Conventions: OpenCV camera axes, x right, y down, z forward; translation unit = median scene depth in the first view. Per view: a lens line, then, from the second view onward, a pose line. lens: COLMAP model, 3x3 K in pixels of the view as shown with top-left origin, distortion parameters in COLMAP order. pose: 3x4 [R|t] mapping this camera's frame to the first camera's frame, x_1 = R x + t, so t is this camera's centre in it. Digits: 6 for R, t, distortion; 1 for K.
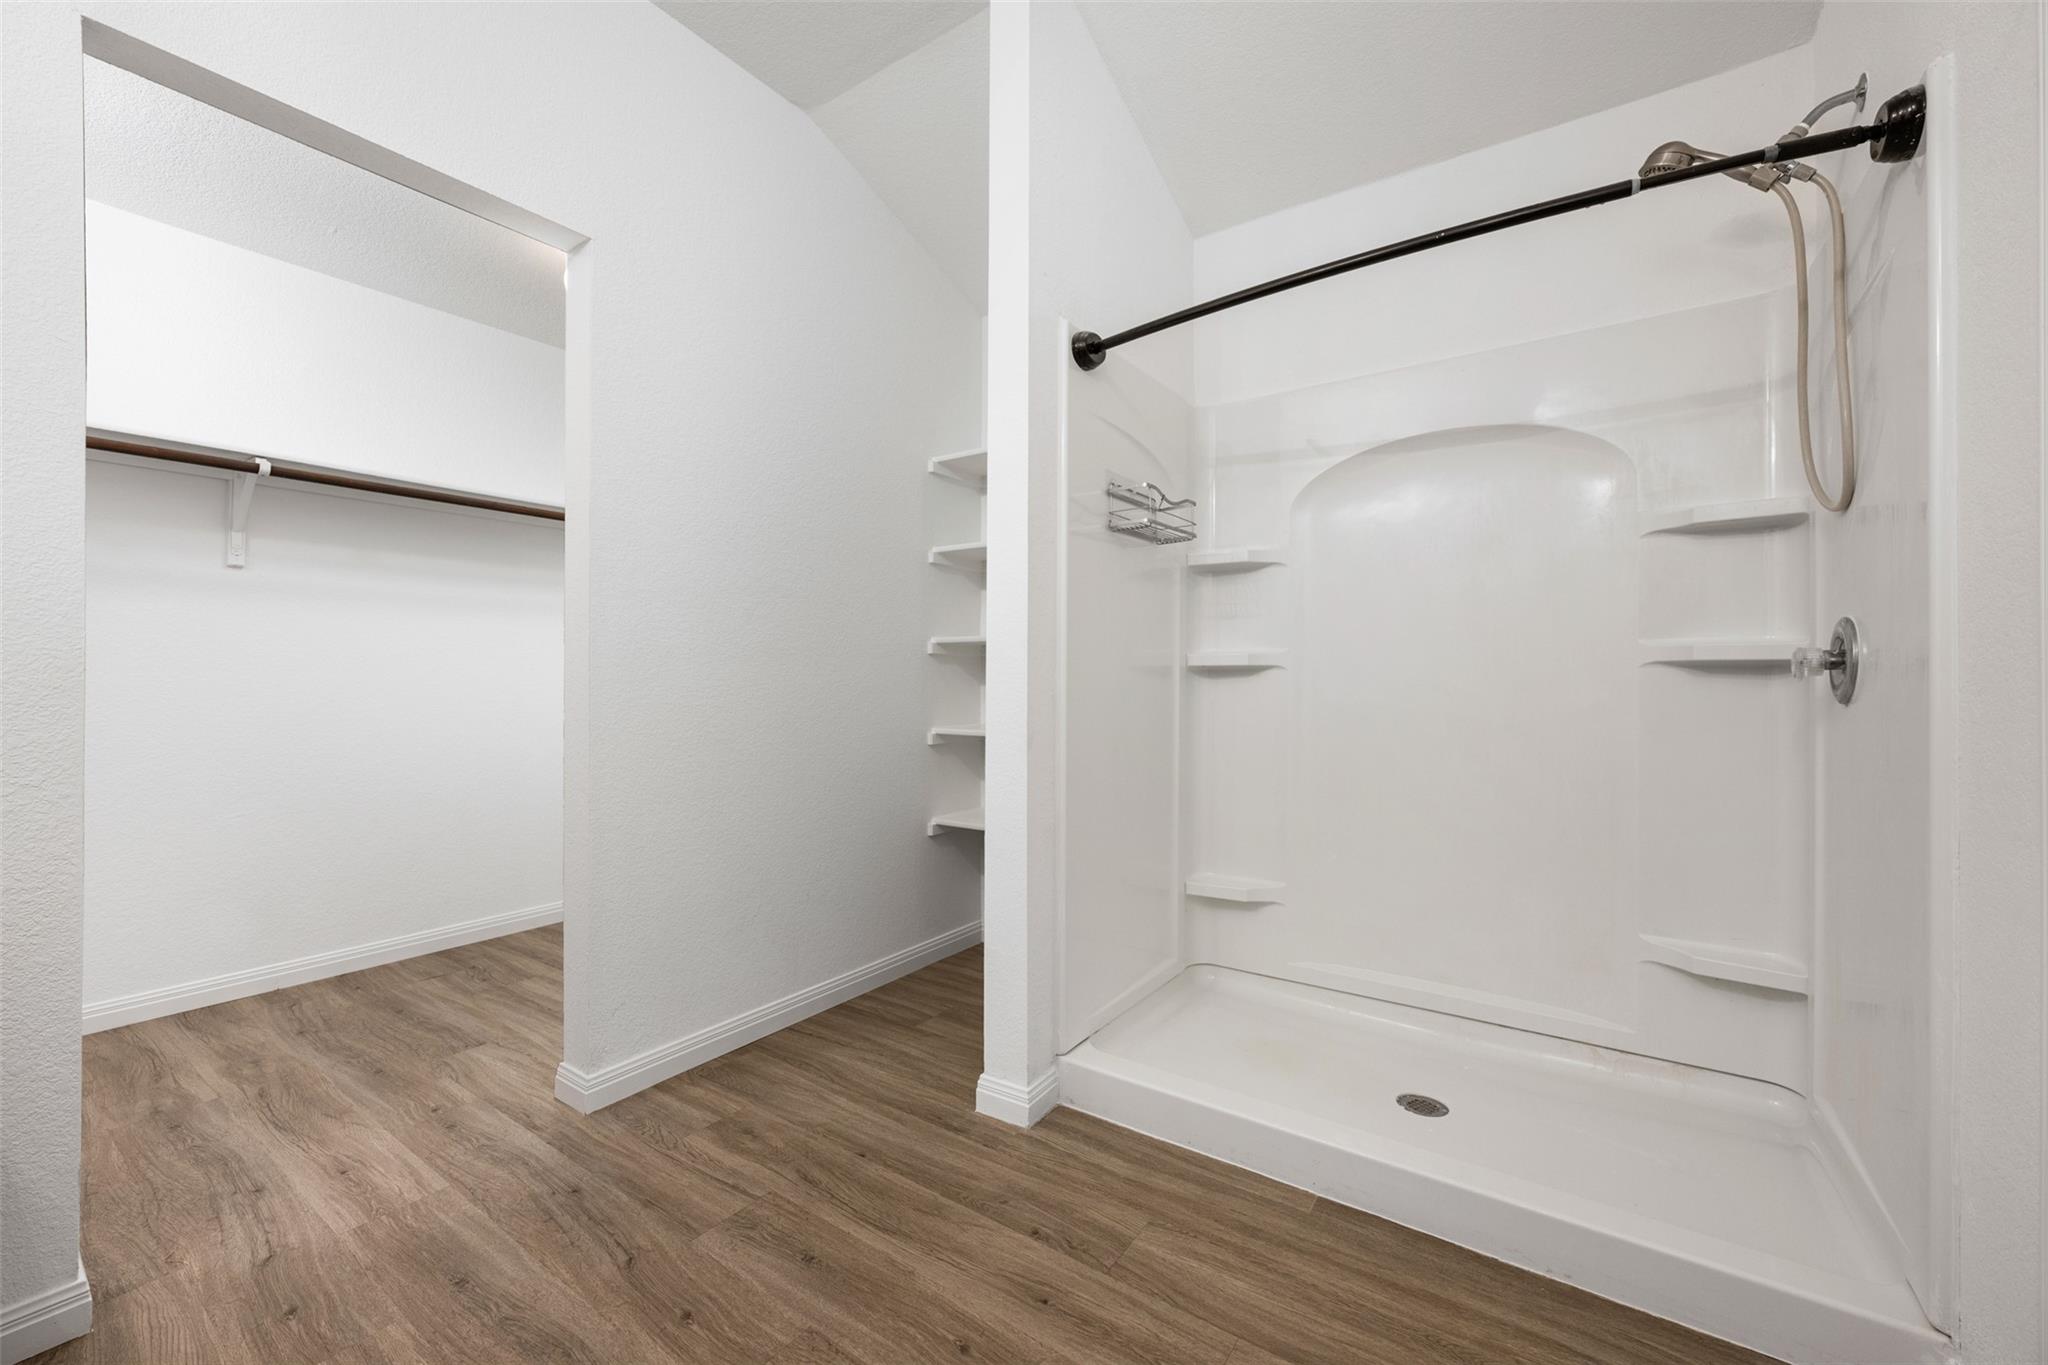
lens RADIAL K [[810.6, 0, 1012.2], [0, 810.6, 651.5], [0, 0, 1]] dist [-0.001220, 0.000007]
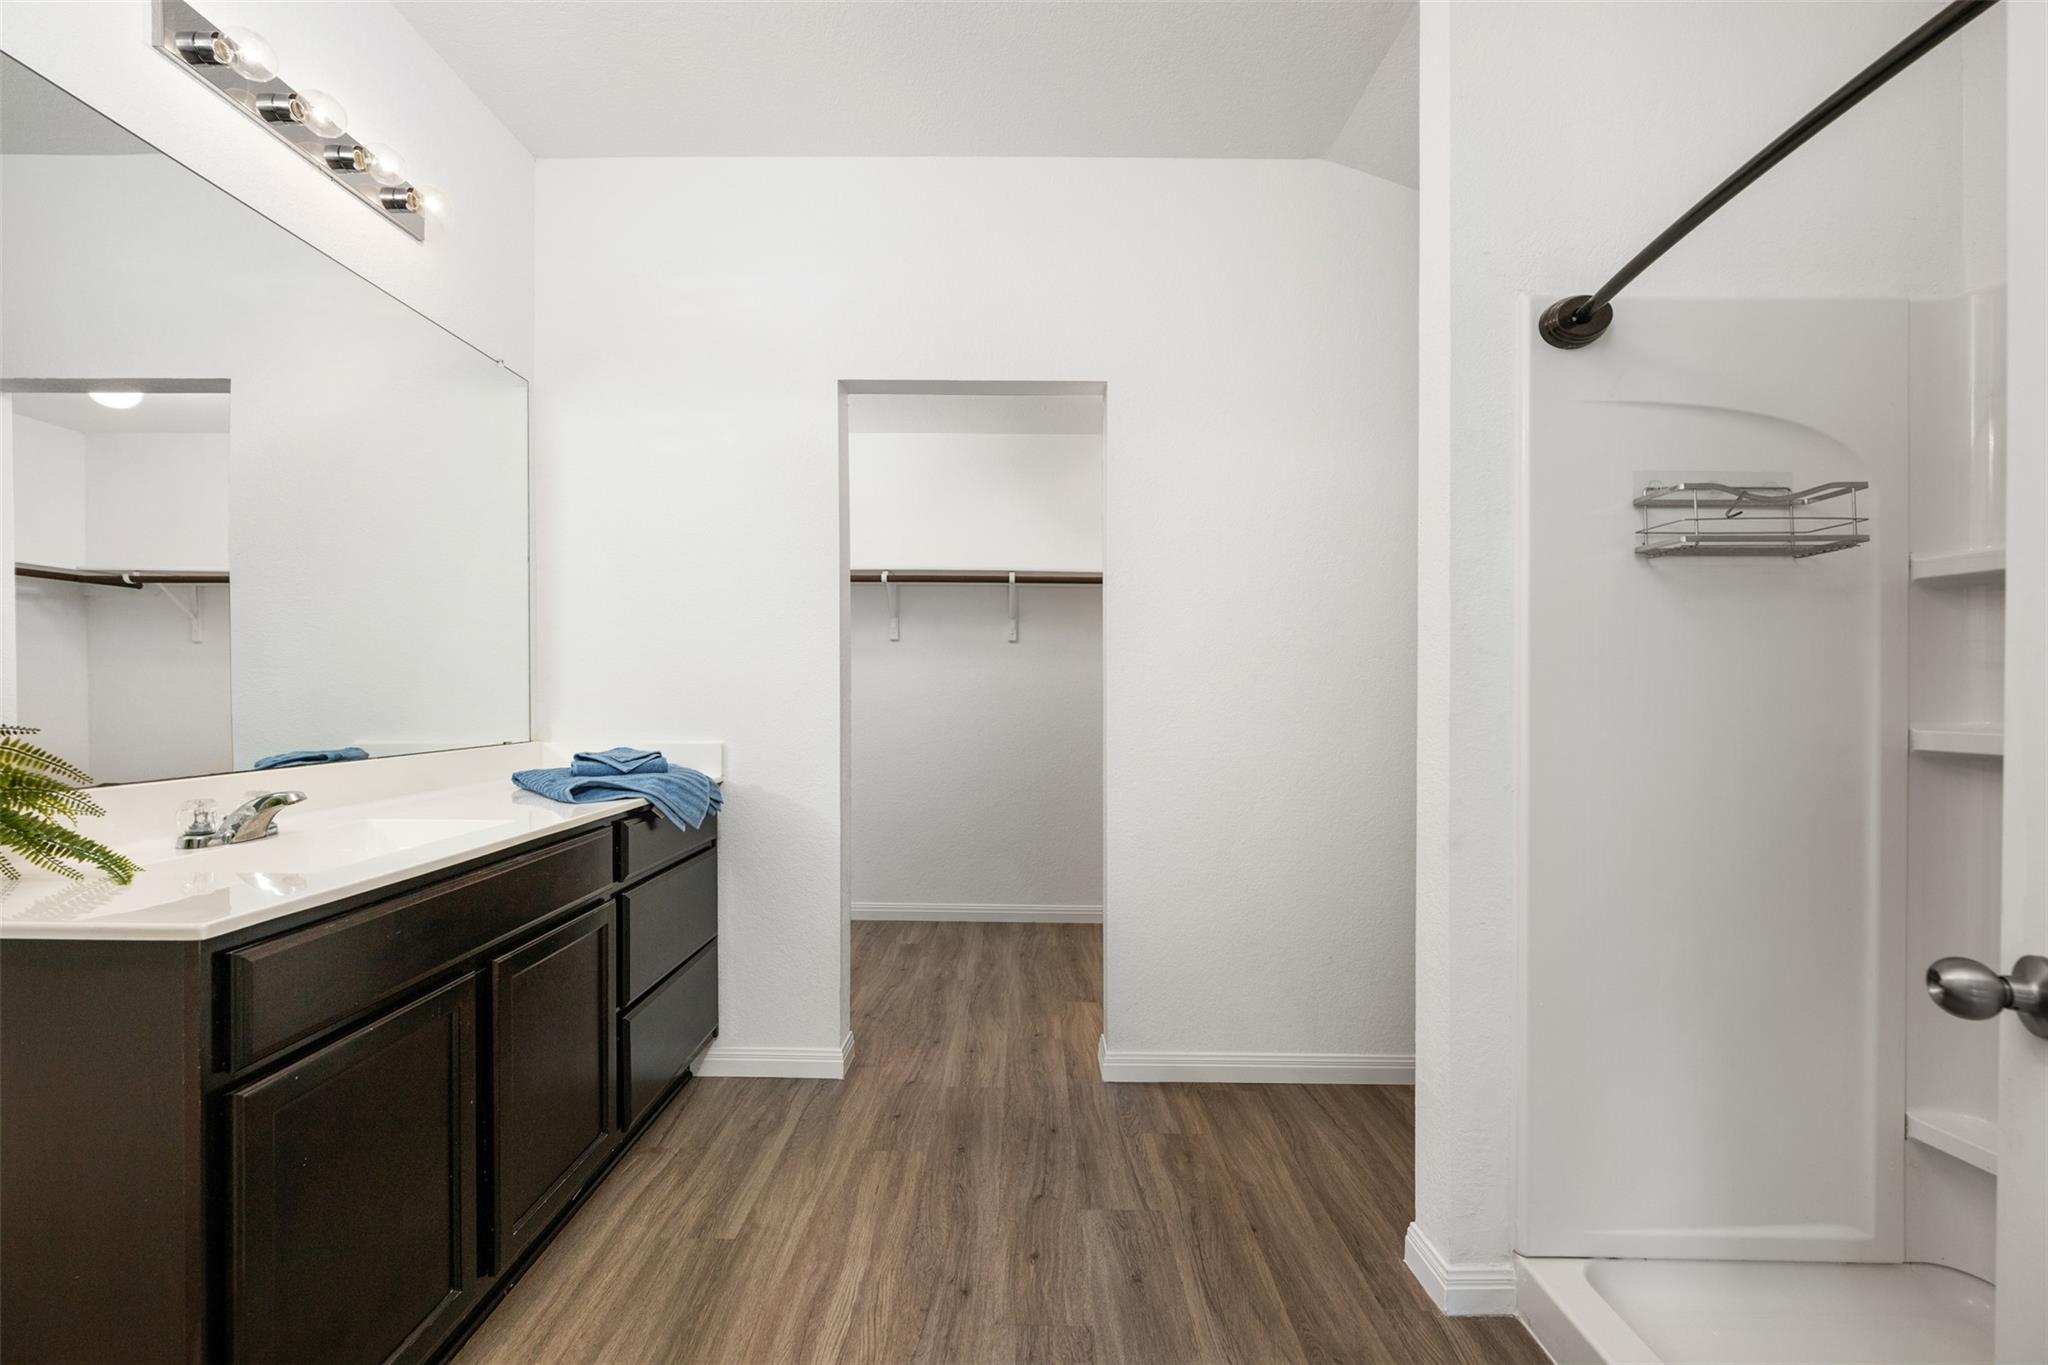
lens RADIAL K [[810.6, 0, 1025.5], [0, 810.6, 661.6], [0, 0, 1]] dist [-0.001220, 0.000007]
pose [[0.575155, -0.017753, -0.817852, 0.464407], [0.017500, 0.999803, -0.009396, -0.073953], [0.817857, -0.008908, 0.575352, 0.188767]]
